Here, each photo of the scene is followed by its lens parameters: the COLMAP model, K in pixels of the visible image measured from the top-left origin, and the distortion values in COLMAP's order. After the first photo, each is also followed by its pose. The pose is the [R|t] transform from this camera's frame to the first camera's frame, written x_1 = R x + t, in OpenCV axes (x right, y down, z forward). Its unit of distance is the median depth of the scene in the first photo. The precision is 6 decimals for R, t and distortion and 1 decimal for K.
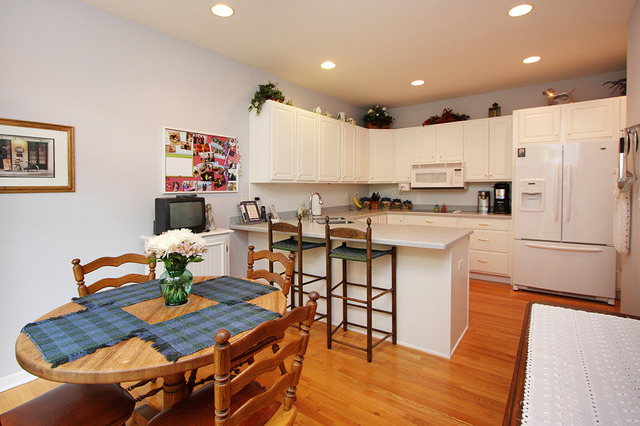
lens RADIAL K [[309.7, 0, 320.4], [0, 309.7, 193.4], [0, 0, 1]] dist [-0.000904, 0.000280]
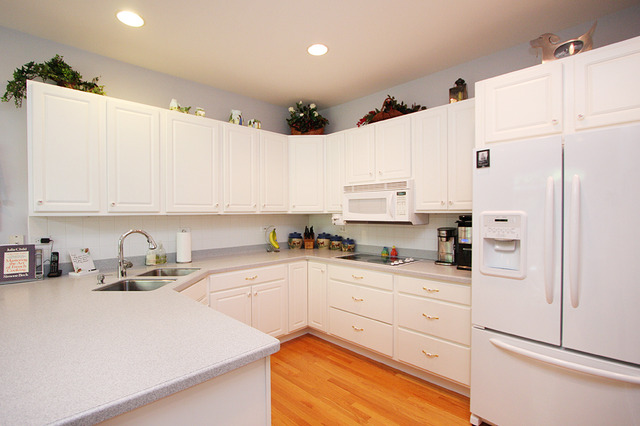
lens RADIAL K [[309.7, 0, 319.9], [0, 309.7, 213.1], [0, 0, 1]] dist [-0.000904, 0.000280]
pose [[0.989709, 0.002574, -0.143070, 0.354397], [-0.004775, 0.999875, -0.015042, -0.025925], [0.143014, 0.015570, 0.989598, 0.354213]]
